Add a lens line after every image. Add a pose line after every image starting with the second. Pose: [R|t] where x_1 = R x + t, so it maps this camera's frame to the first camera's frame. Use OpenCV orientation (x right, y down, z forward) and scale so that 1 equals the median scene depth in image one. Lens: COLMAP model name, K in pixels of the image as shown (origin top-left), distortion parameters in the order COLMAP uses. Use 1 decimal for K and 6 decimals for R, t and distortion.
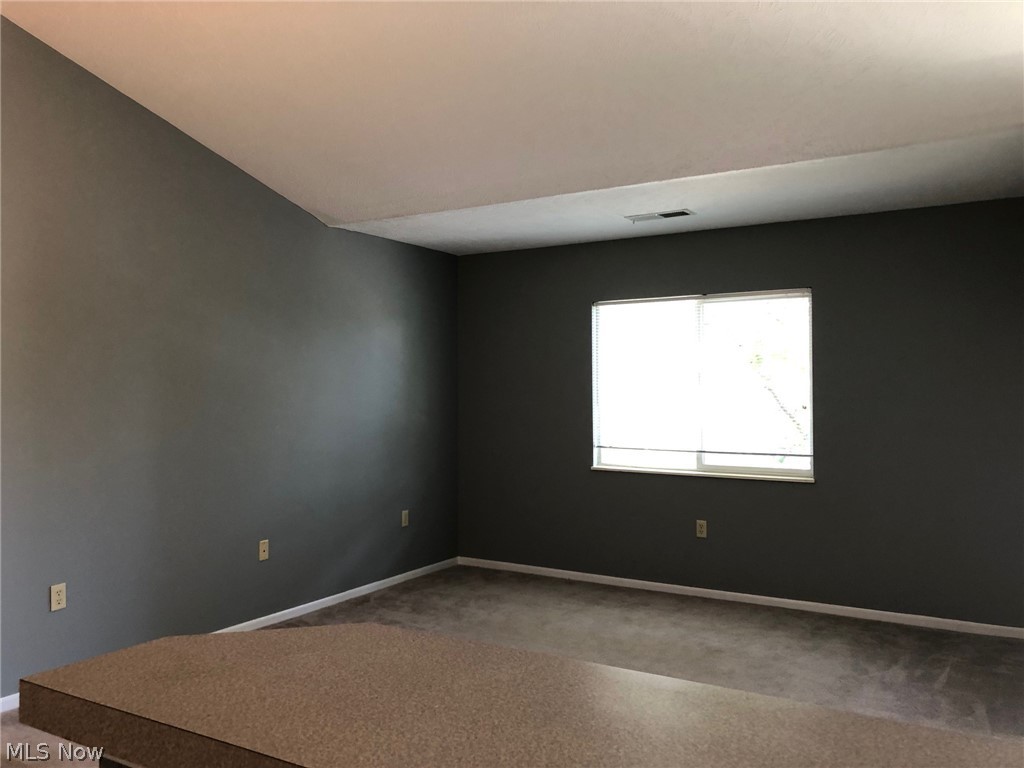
lens RADIAL K [[841.7, 0, 511.7], [0, 841.7, 361.8], [0, 0, 1]] dist [-0.002865, 0.005546]
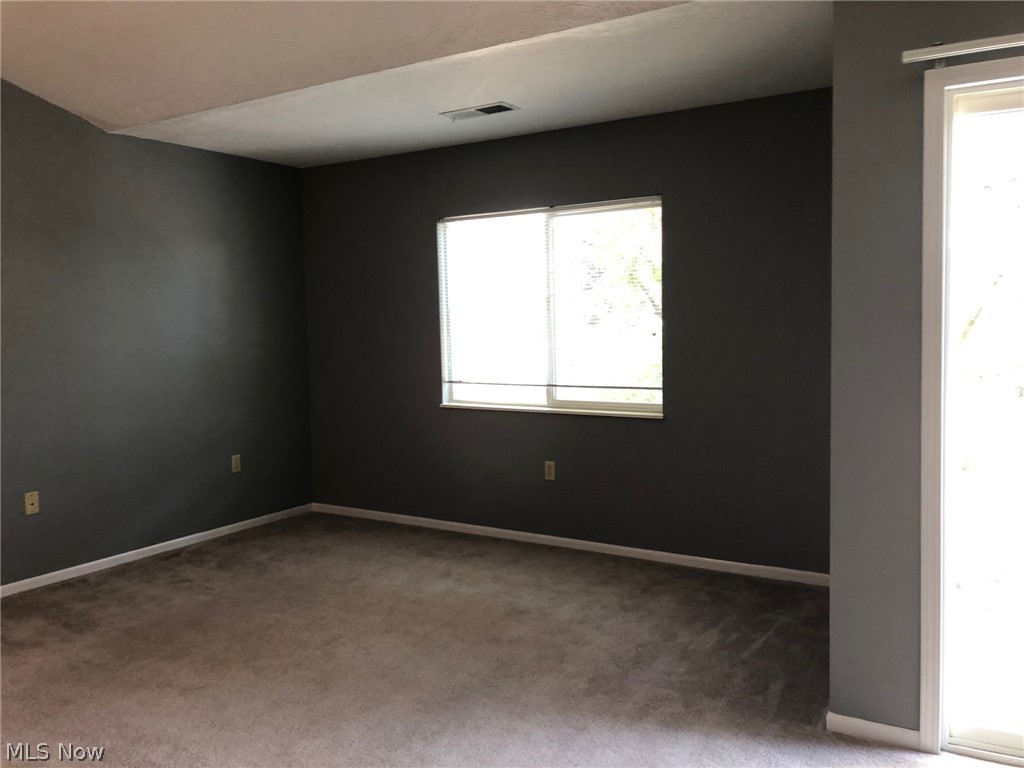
lens RADIAL K [[841.7, 0, 511.7], [0, 841.7, 361.8], [0, 0, 1]] dist [-0.002865, 0.005546]
pose [[0.999841, -0.014842, -0.009844, 0.208535], [0.015552, 0.996952, 0.076456, 0.014429], [0.008679, -0.076596, 0.997024, 0.124694]]
